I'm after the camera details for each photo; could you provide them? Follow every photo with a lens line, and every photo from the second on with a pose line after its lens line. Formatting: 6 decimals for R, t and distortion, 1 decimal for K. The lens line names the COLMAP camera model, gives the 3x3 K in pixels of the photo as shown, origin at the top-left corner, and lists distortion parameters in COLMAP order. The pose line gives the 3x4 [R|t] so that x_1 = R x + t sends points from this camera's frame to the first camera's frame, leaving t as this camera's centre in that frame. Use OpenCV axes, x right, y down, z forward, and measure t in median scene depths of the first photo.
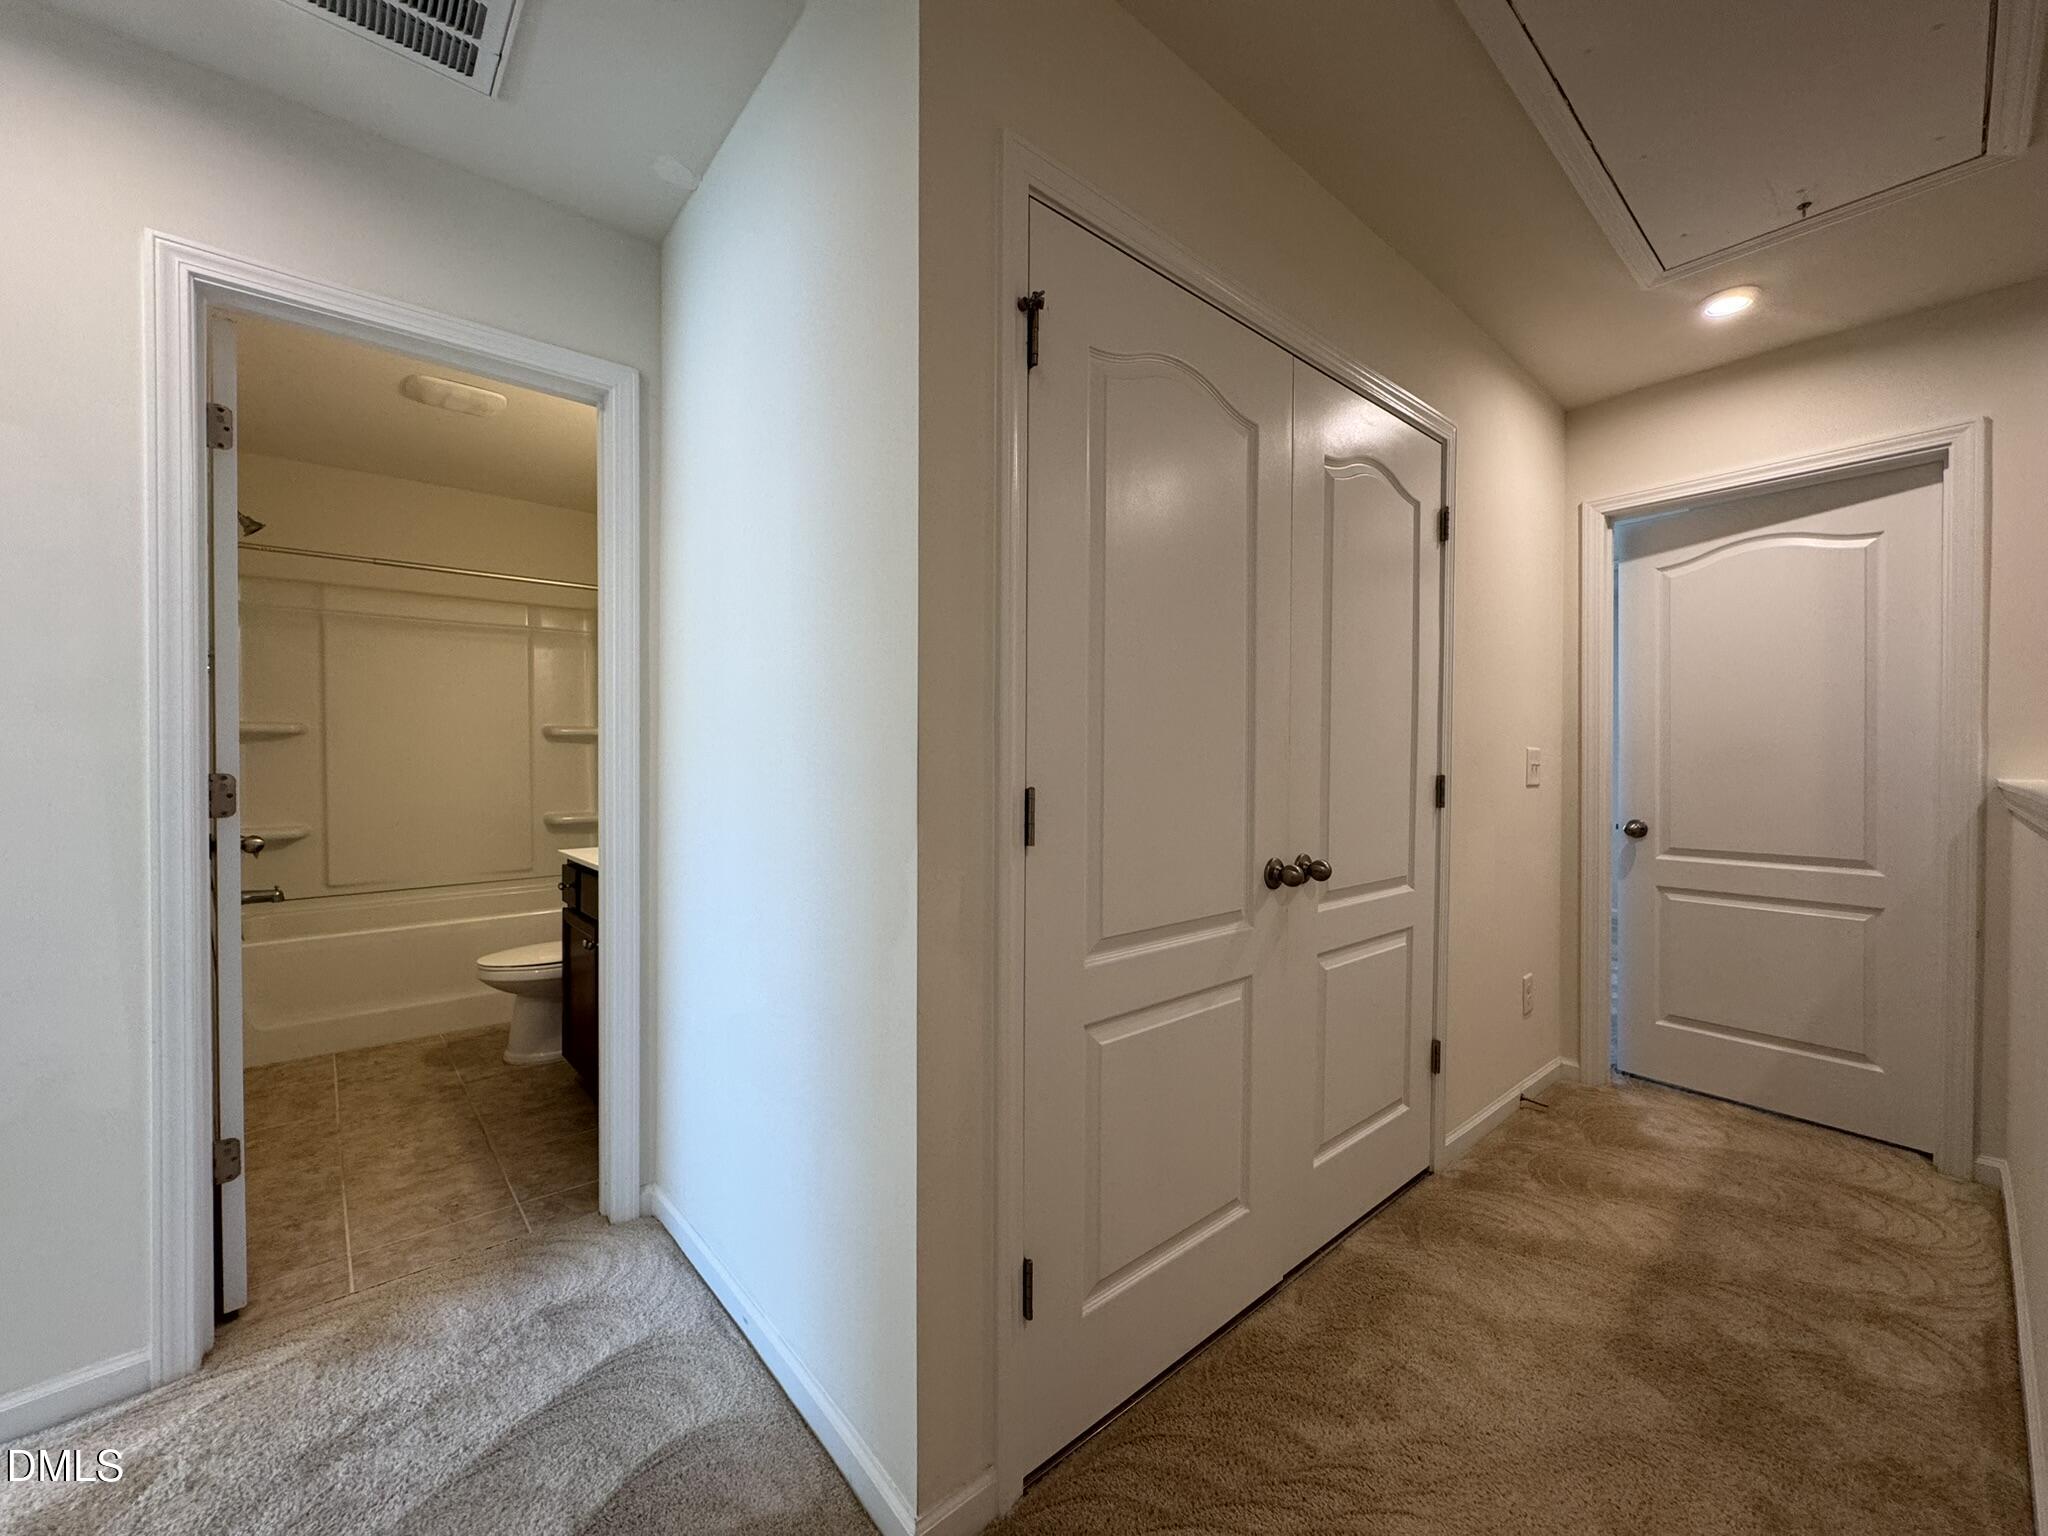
lens RADIAL K [[812.4, 0, 1026.5], [0, 812.4, 776.1], [0, 0, 1]] dist [-0.005422, 0.000835]
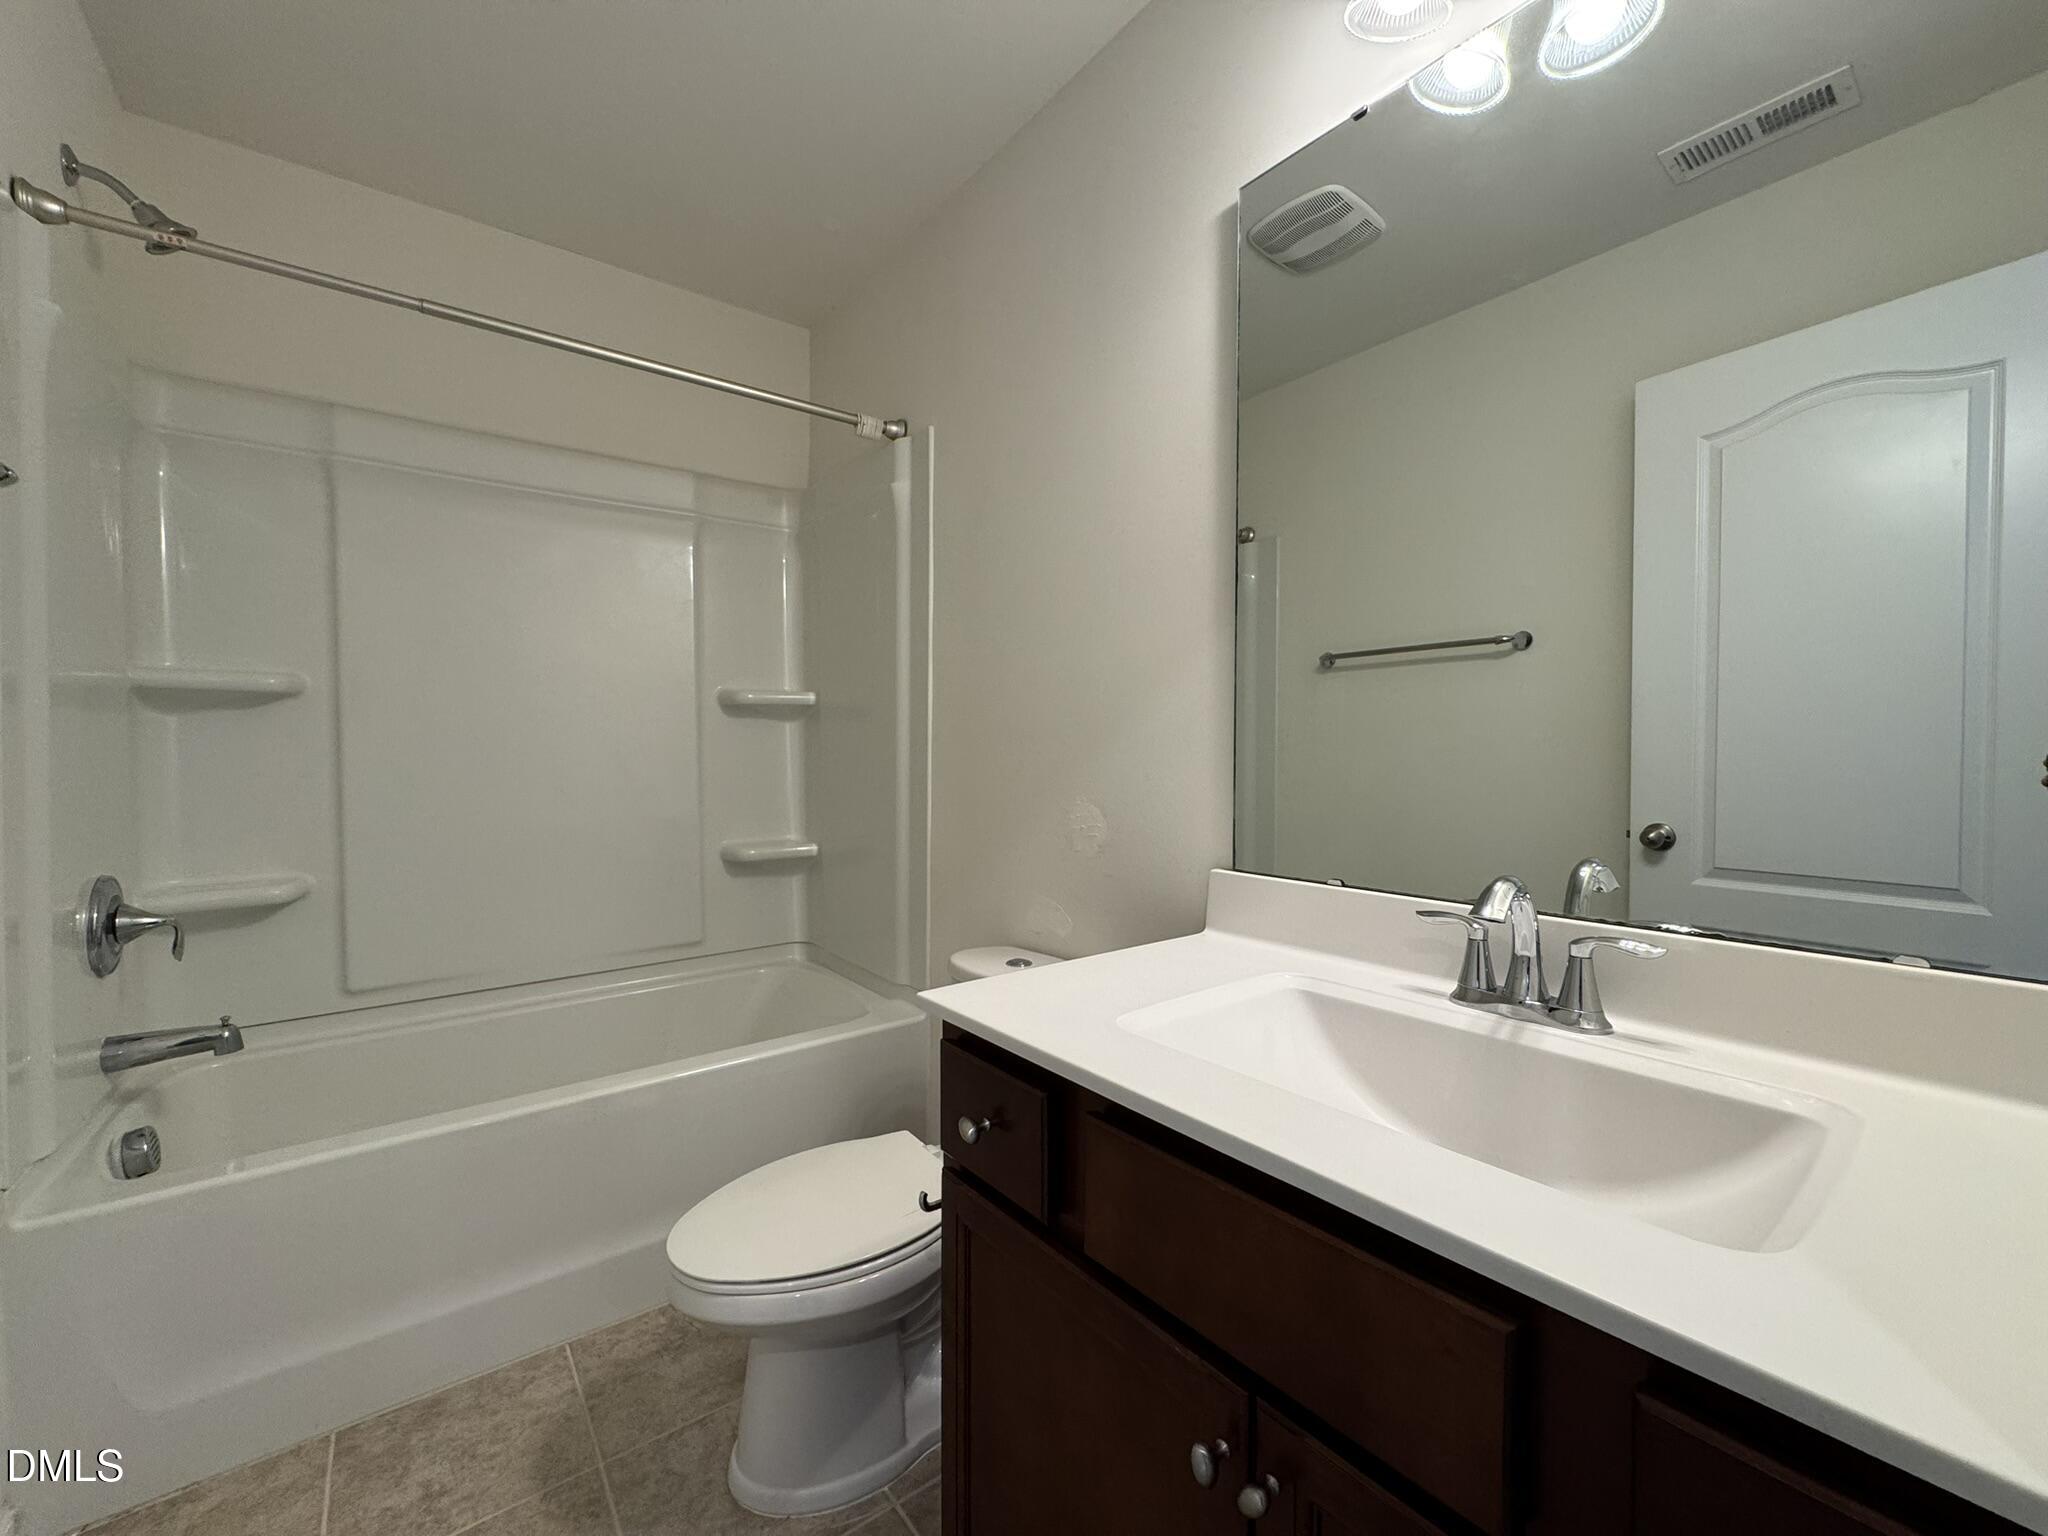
lens RADIAL K [[812.4, 0, 1022.1], [0, 812.4, 775.1], [0, 0, 1]] dist [-0.005422, 0.000835]
pose [[0.997530, -0.003114, -0.070174, -0.406945], [0.003370, 0.999988, 0.003541, -0.002660], [0.070163, -0.003768, 0.997528, 0.528710]]
